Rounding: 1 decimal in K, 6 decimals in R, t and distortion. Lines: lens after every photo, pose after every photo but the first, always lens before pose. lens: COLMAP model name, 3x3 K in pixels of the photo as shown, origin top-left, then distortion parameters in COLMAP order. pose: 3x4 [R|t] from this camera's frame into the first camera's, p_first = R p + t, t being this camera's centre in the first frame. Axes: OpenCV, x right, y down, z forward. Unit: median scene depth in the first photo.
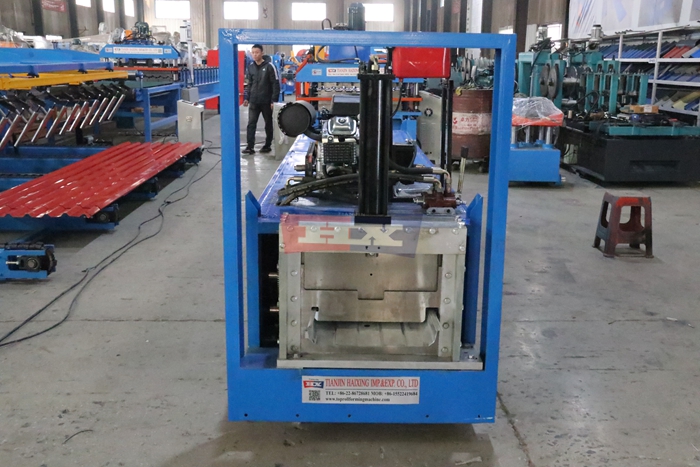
lens RADIAL K [[756.7, 0, 350.0], [0, 756.7, 233.5], [0, 0, 1]] dist [-0.079853, 0.351924]
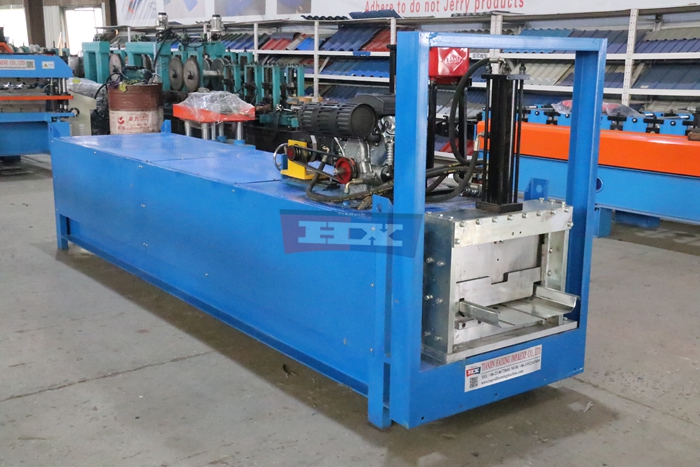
lens RADIAL K [[841.7, 0, 330.3], [0, 841.7, 235.5], [0, 0, 1]] dist [0.088398, 0.044417]
pose [[0.812270, -0.128439, 0.568965, -0.647397], [0.132857, 0.990554, 0.033939, -0.040556], [-0.567950, 0.048023, 0.821661, 0.105684]]
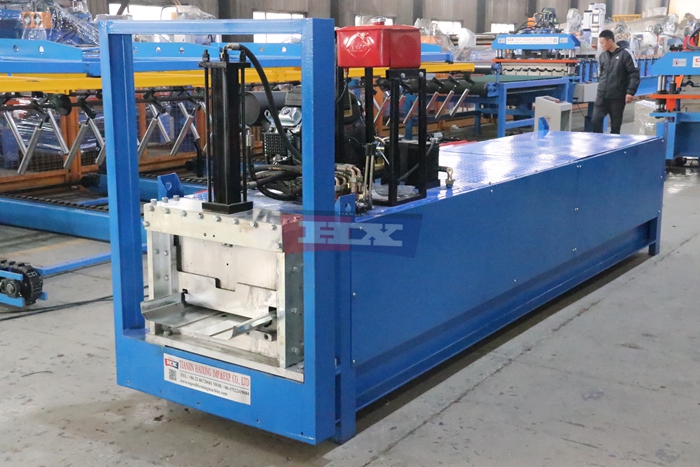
lens RADIAL K [[886.3, 0, 350.0], [0, 886.3, 233.5], [0, 0, 1]] dist [0.098012, 0.059120]
pose [[0.817463, 0.105561, -0.566225, 0.620581], [-0.120190, 0.992684, 0.011546, -0.014279], [0.563301, 0.058616, 0.824170, 0.096402]]
